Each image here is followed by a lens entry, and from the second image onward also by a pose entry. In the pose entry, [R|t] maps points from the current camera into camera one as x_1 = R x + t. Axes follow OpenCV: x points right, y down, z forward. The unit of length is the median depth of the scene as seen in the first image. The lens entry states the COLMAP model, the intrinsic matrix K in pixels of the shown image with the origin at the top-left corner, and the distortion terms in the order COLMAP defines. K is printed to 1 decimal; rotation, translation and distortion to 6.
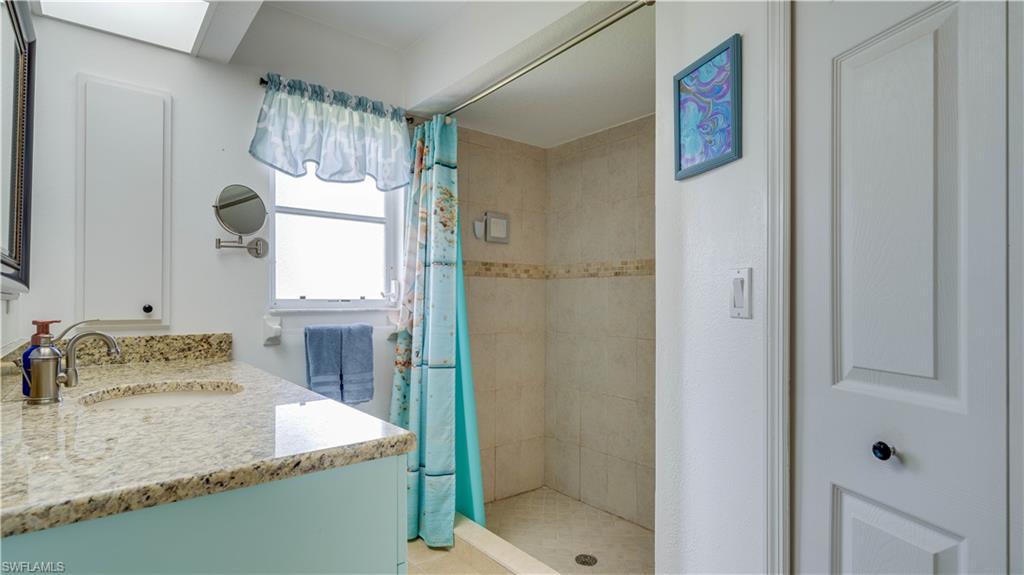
lens RADIAL K [[507.0, 0, 509.6], [0, 507.0, 295.2], [0, 0, 1]] dist [0.001122, 0.001187]
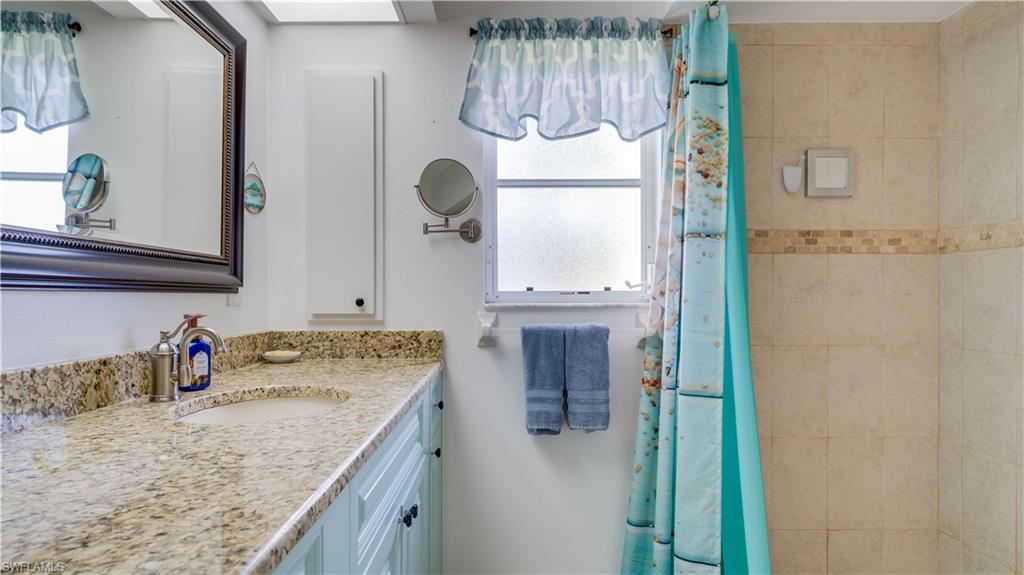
lens RADIAL K [[559.3, 0, 500.3], [0, 559.3, 291.0], [0, 0, 1]] dist [0.000805, 0.000022]
pose [[0.773085, -0.005592, -0.634277, 0.121361], [0.010511, 0.999937, 0.003995, 0.003340], [0.634215, -0.009756, 0.773095, 0.283016]]
